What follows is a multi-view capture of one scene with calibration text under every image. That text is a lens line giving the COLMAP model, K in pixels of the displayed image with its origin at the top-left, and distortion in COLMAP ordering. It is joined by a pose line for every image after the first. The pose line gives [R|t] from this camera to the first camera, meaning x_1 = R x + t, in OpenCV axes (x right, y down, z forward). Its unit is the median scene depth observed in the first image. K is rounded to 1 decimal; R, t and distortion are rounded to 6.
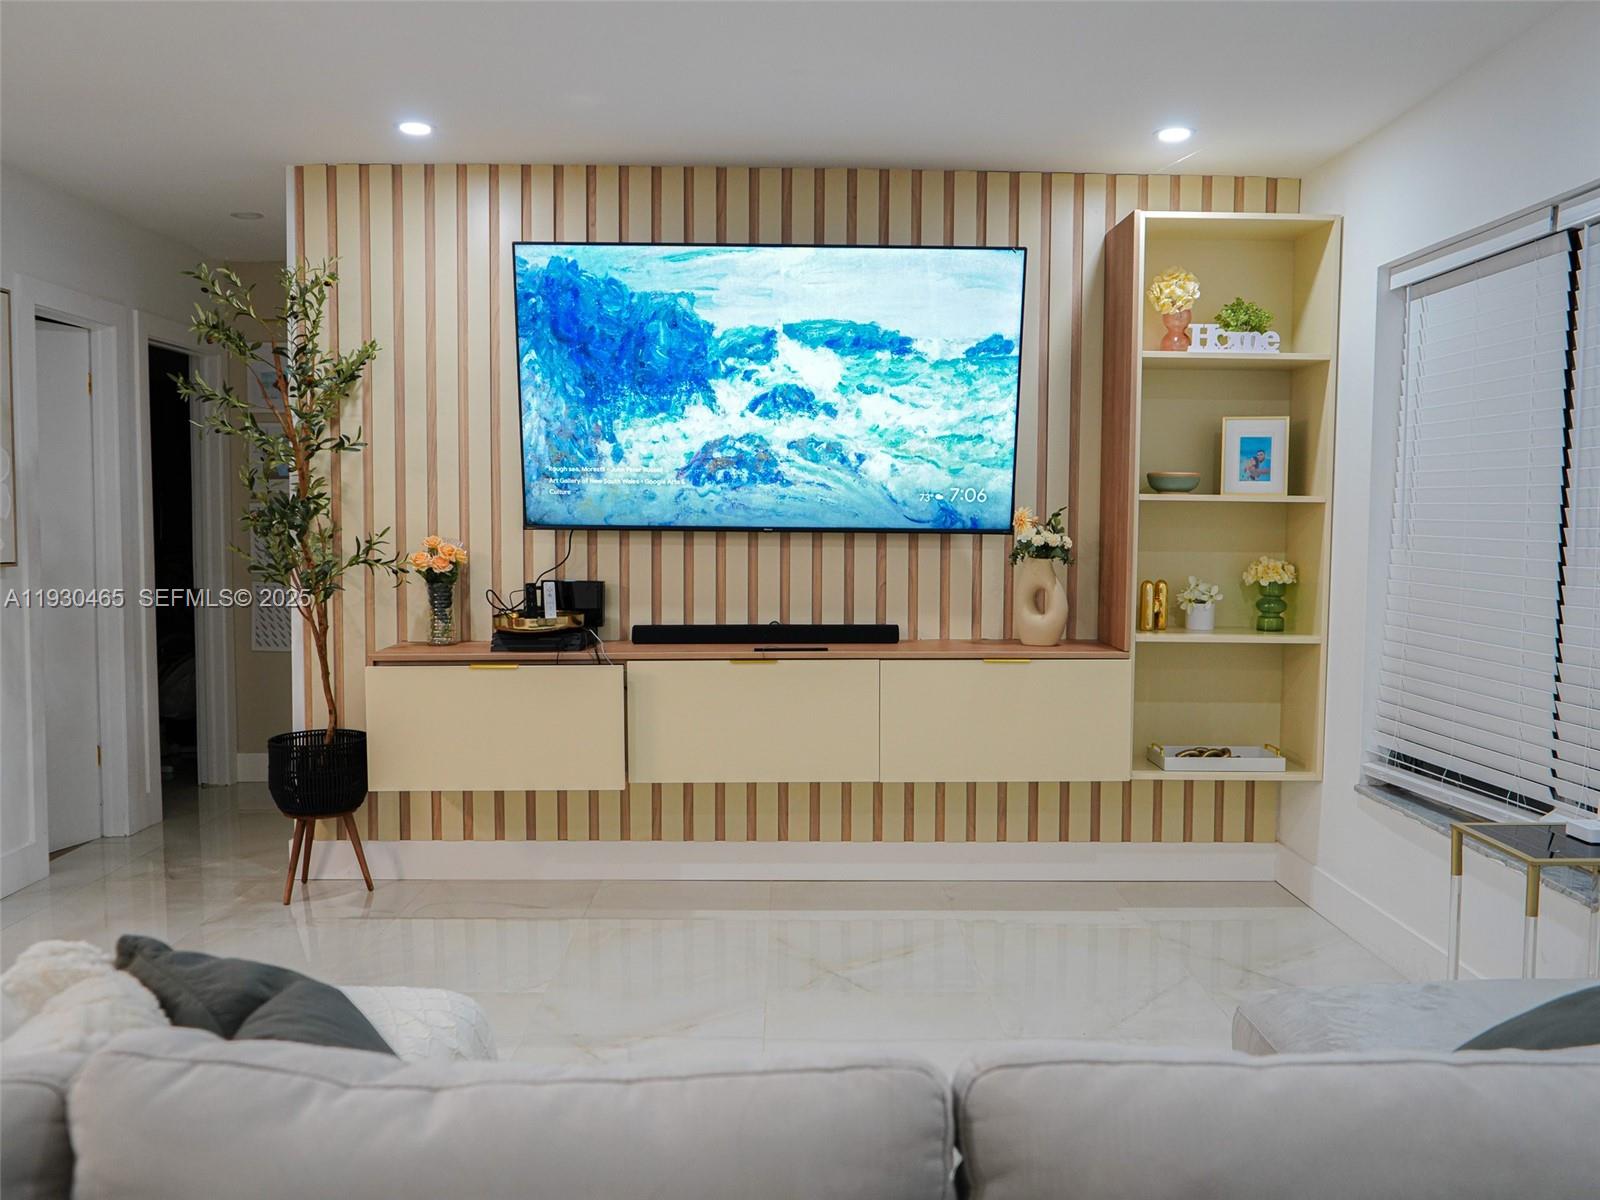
lens RADIAL K [[1413.5, 0, 800.0], [0, 1413.5, 600.0], [0, 0, 1]] dist [-0.018494, 0.002449]
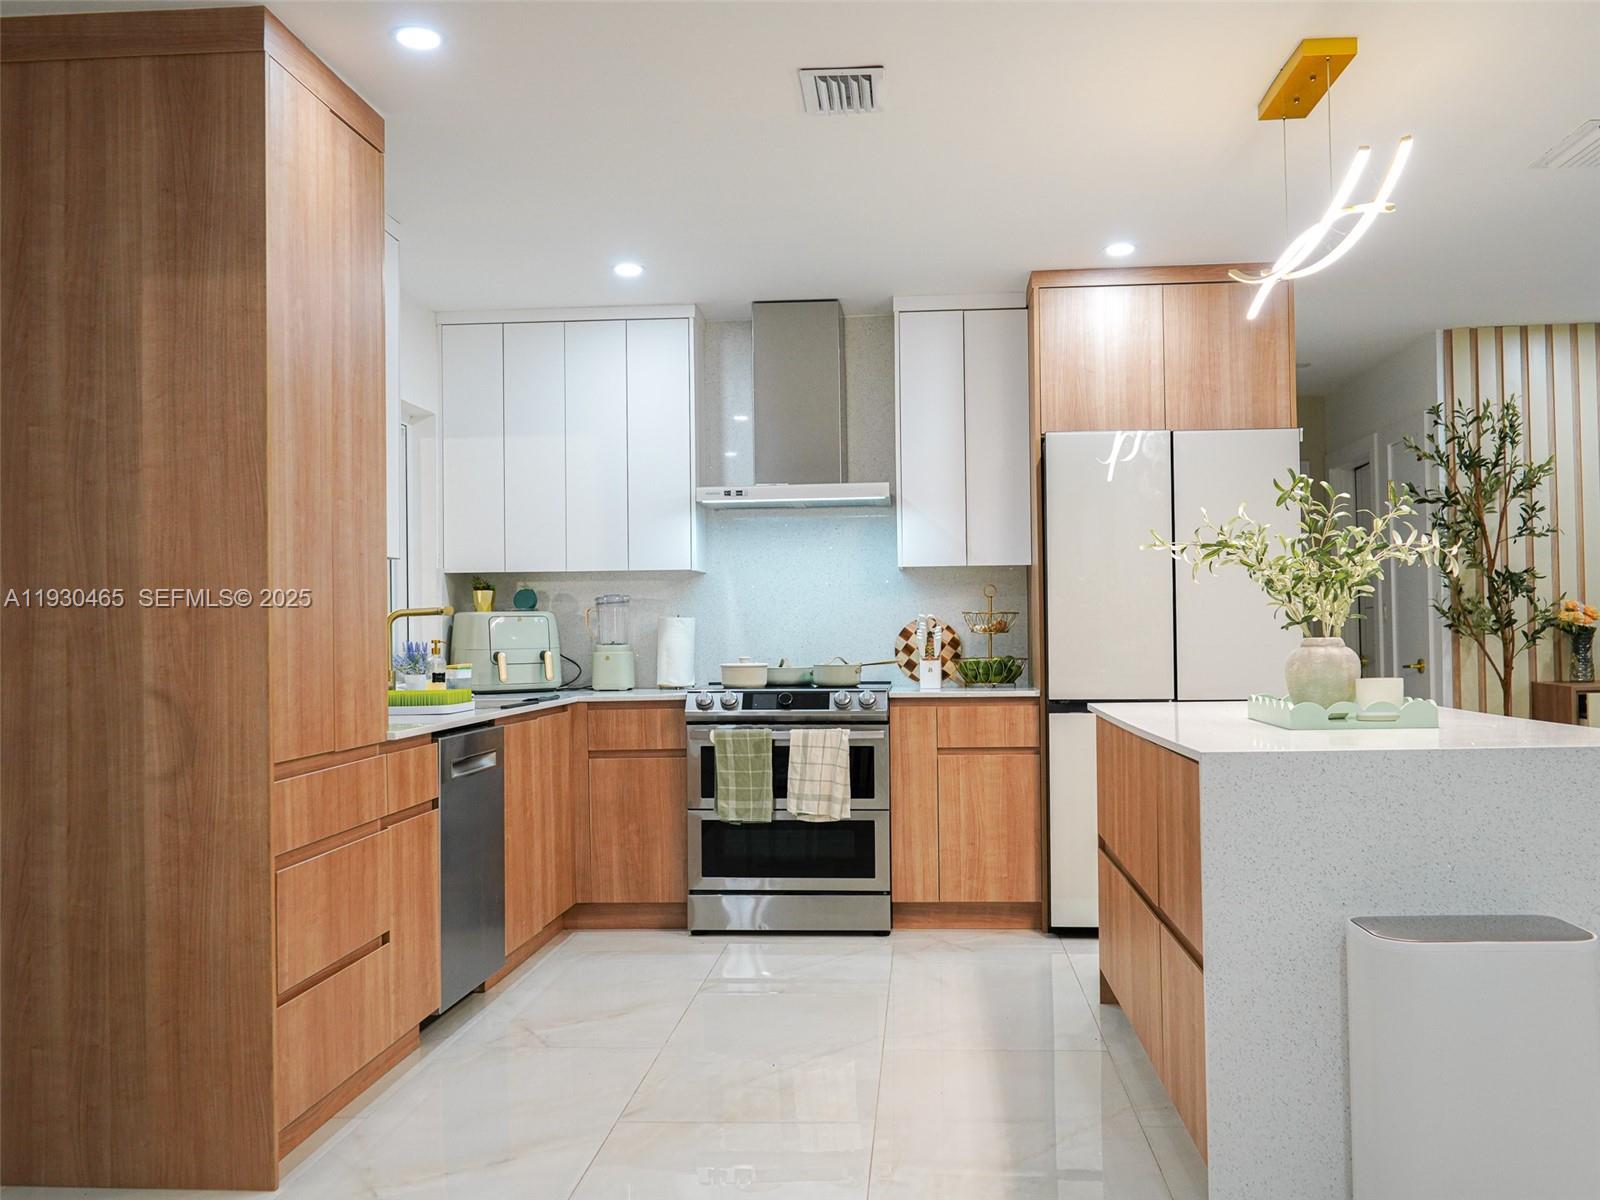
lens RADIAL K [[1466.6, 0, 800.0], [0, 1466.6, 600.0], [0, 0, 1]] dist [-0.020792, 0.017753]
pose [[0.995619, -0.022849, -0.090666, -0.871072], [0.014887, 0.996050, -0.087537, 0.064793], [0.092308, 0.085804, 0.992027, -0.434644]]
